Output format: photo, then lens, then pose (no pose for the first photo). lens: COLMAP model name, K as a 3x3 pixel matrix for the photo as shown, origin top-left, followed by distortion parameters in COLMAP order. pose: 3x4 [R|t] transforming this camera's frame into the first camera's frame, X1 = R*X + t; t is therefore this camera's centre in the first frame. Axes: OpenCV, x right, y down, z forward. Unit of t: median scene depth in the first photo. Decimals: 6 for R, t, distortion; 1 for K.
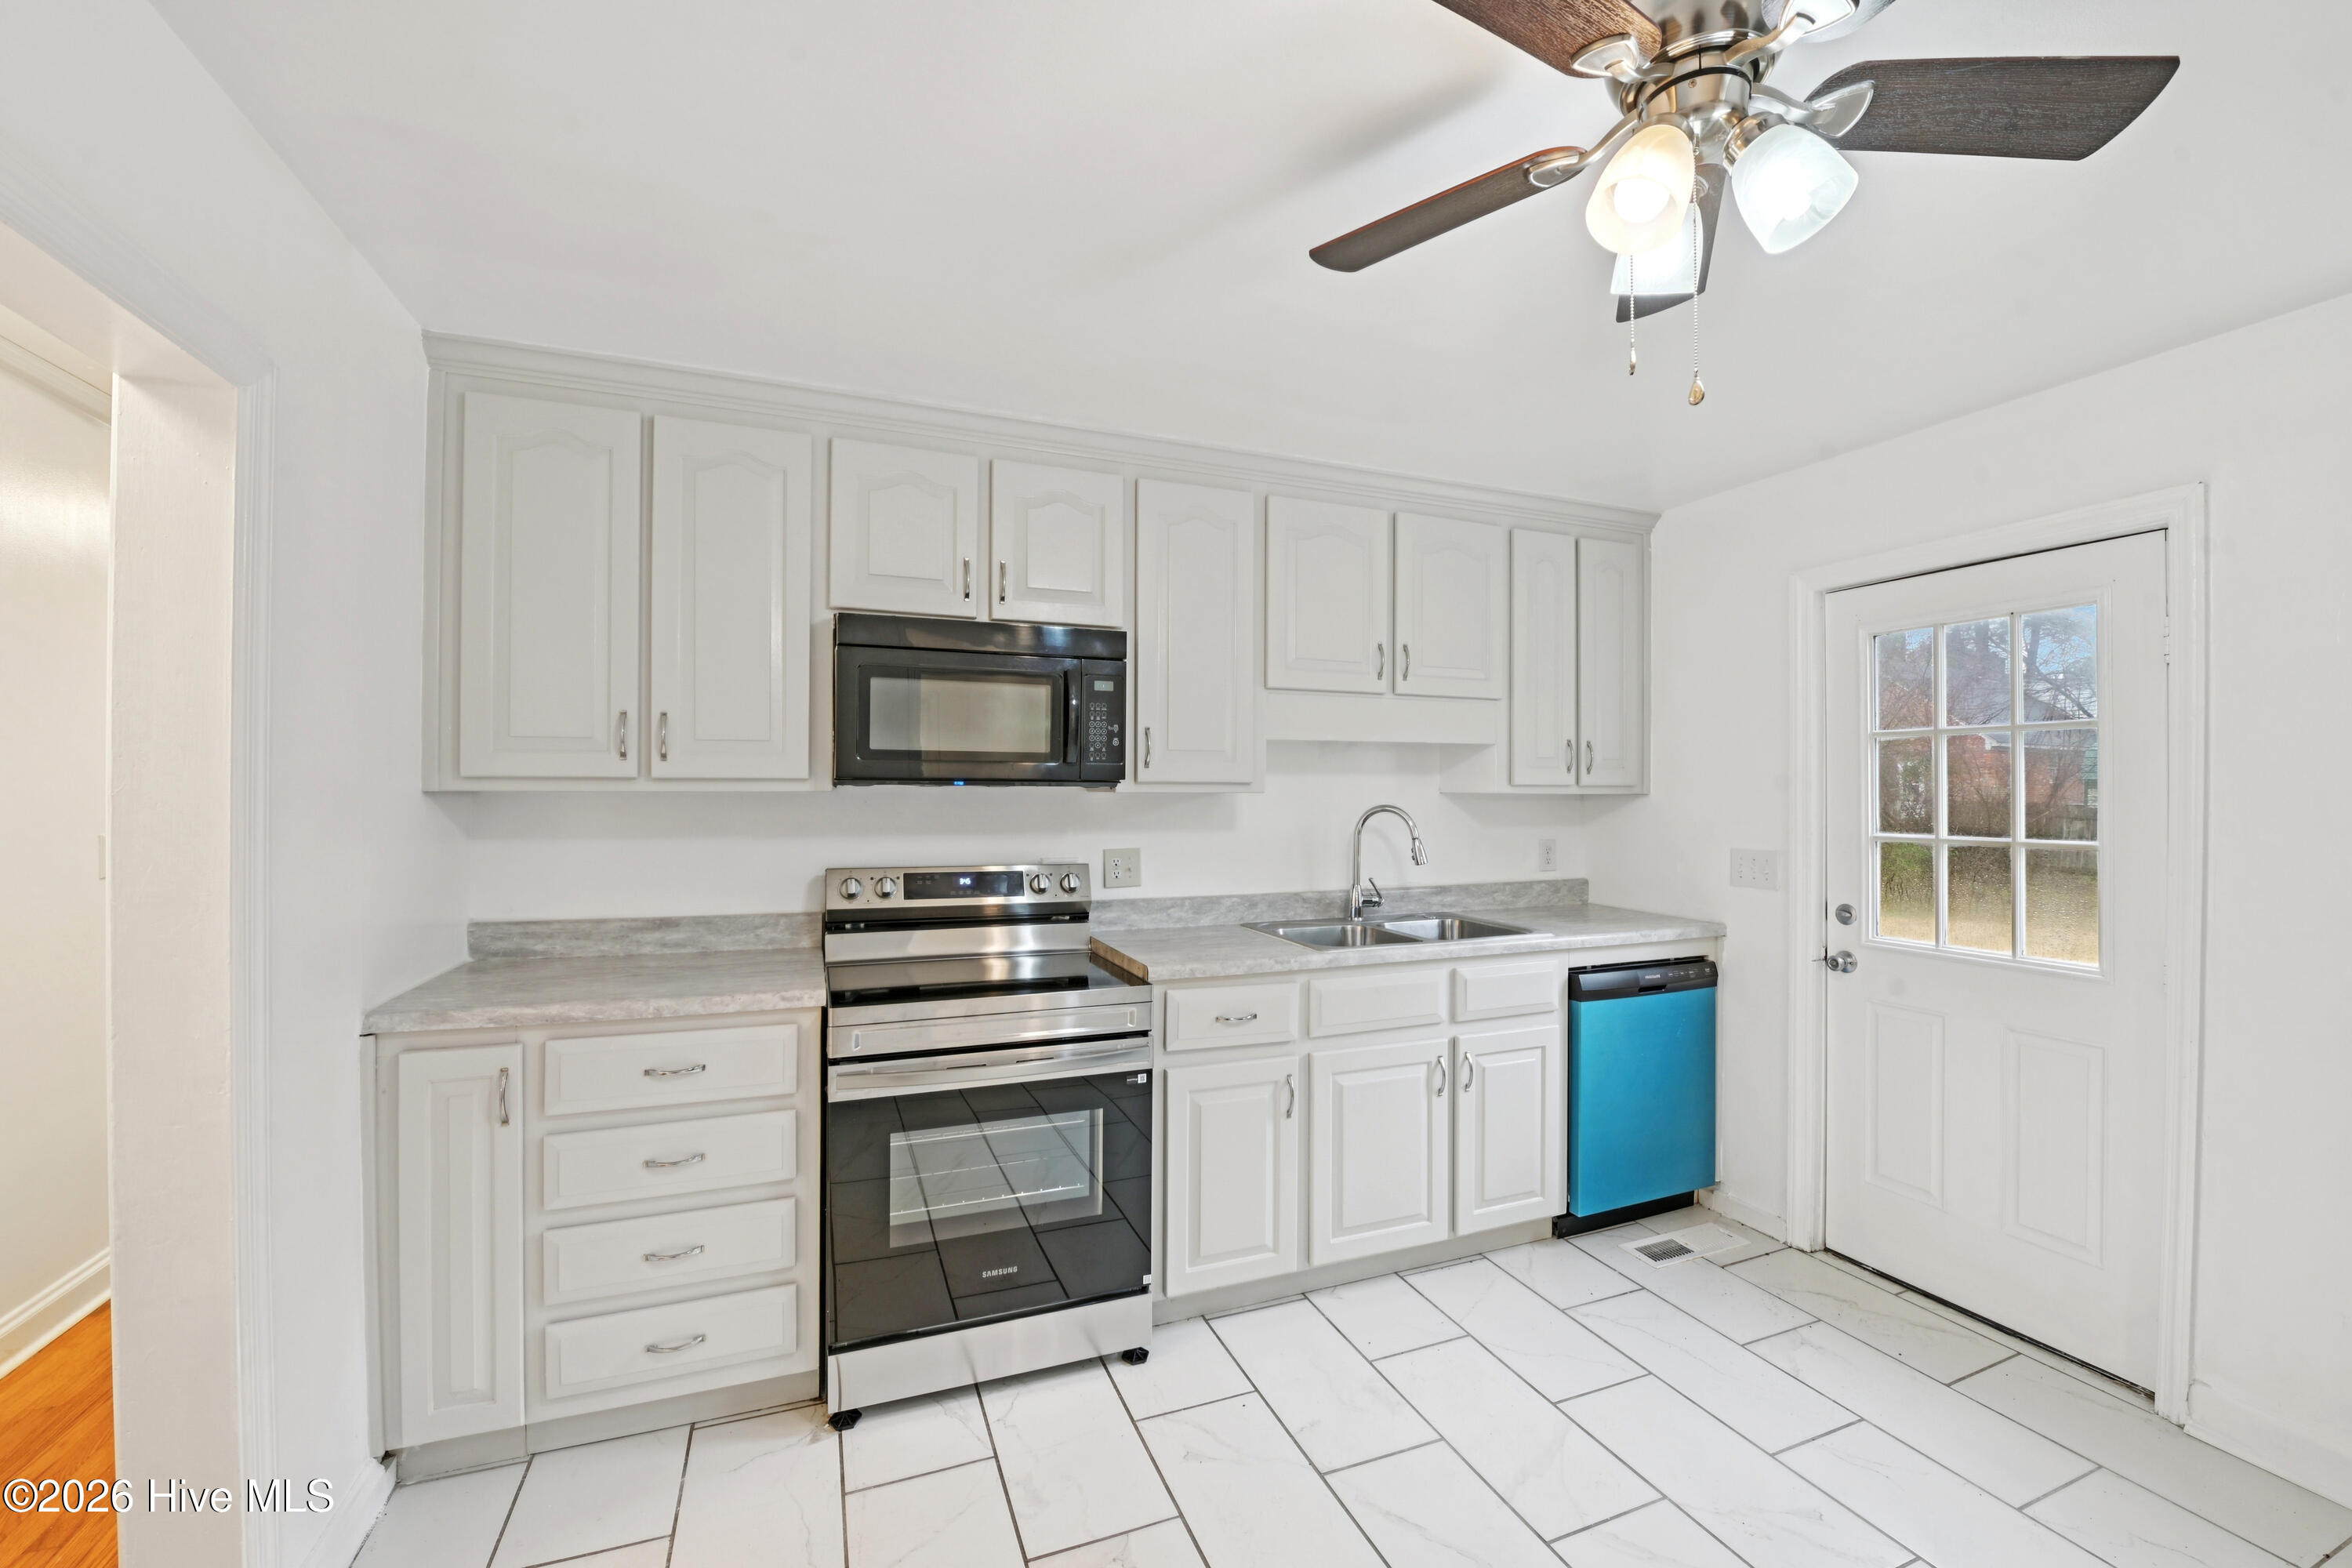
lens RADIAL K [[940.9, 0, 1181.7], [0, 940.9, 786.2], [0, 0, 1]] dist [-0.023029, -0.000231]
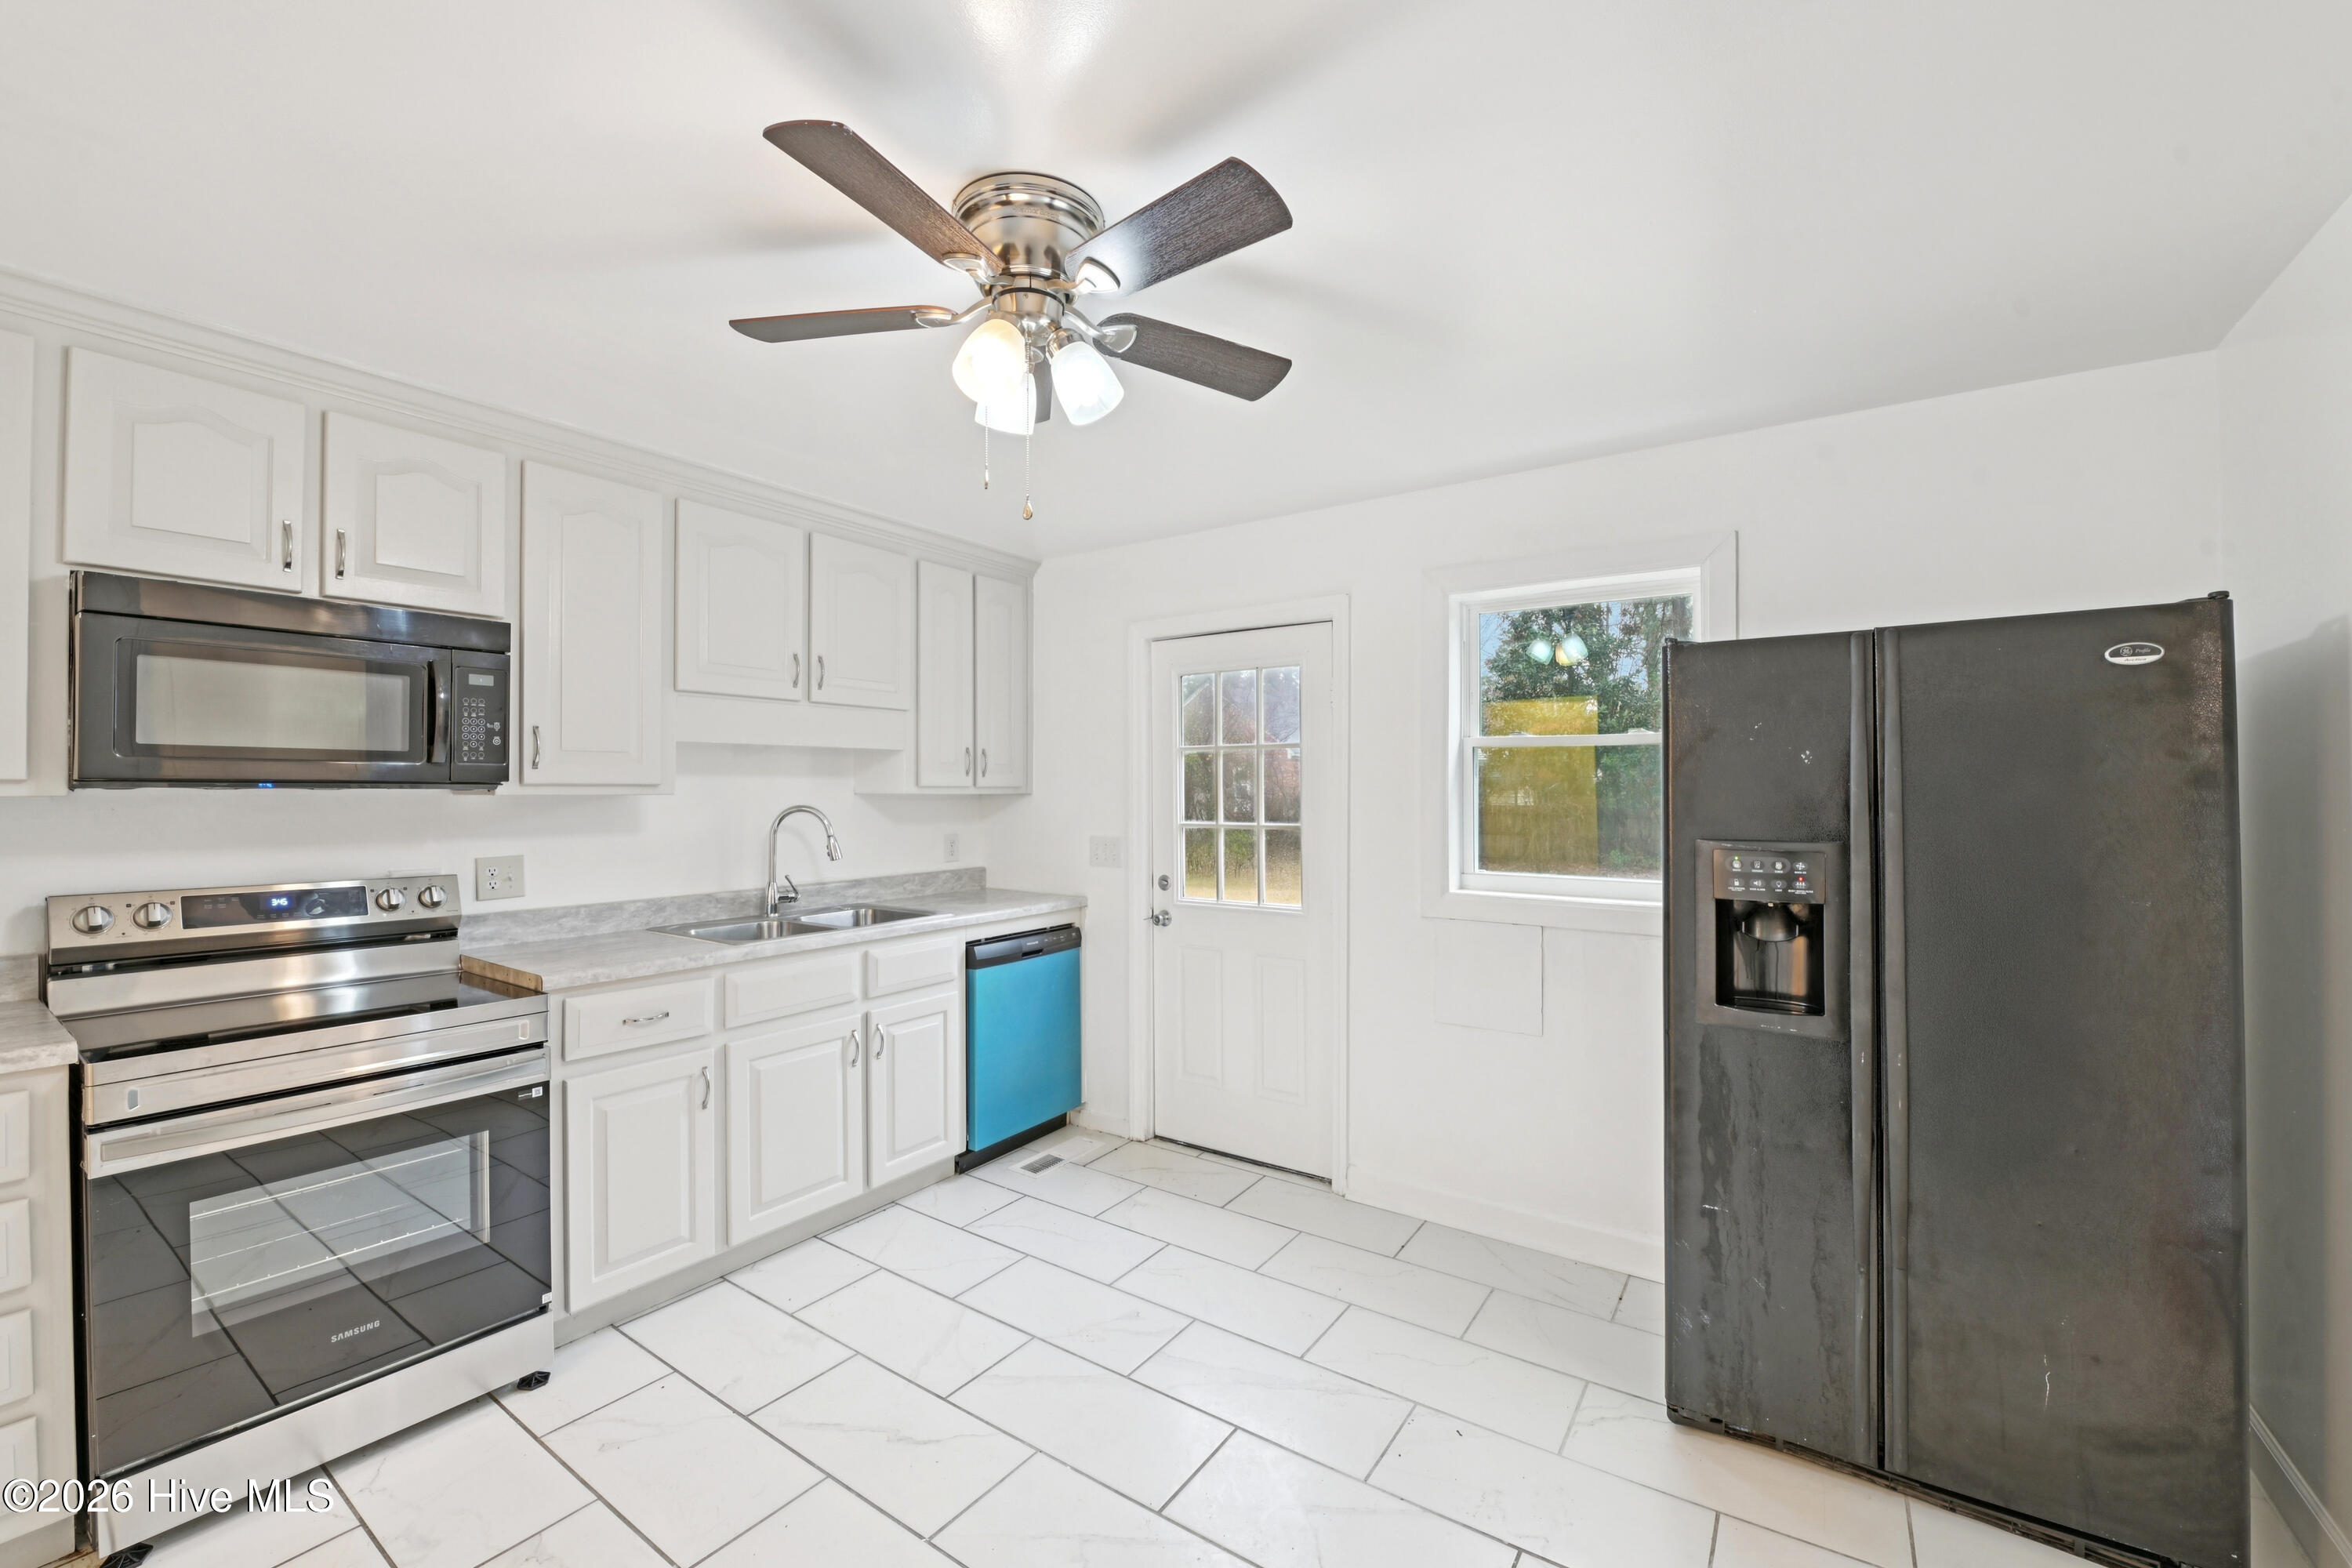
lens RADIAL K [[932.6, 0, 1178.2], [0, 932.6, 788.8], [0, 0, 1]] dist [-0.019516, -0.000735]
pose [[0.827870, -0.002894, 0.560913, -0.022963], [0.001833, 0.999995, 0.002454, -0.000642], [-0.560917, -0.001003, 0.827871, -0.126933]]
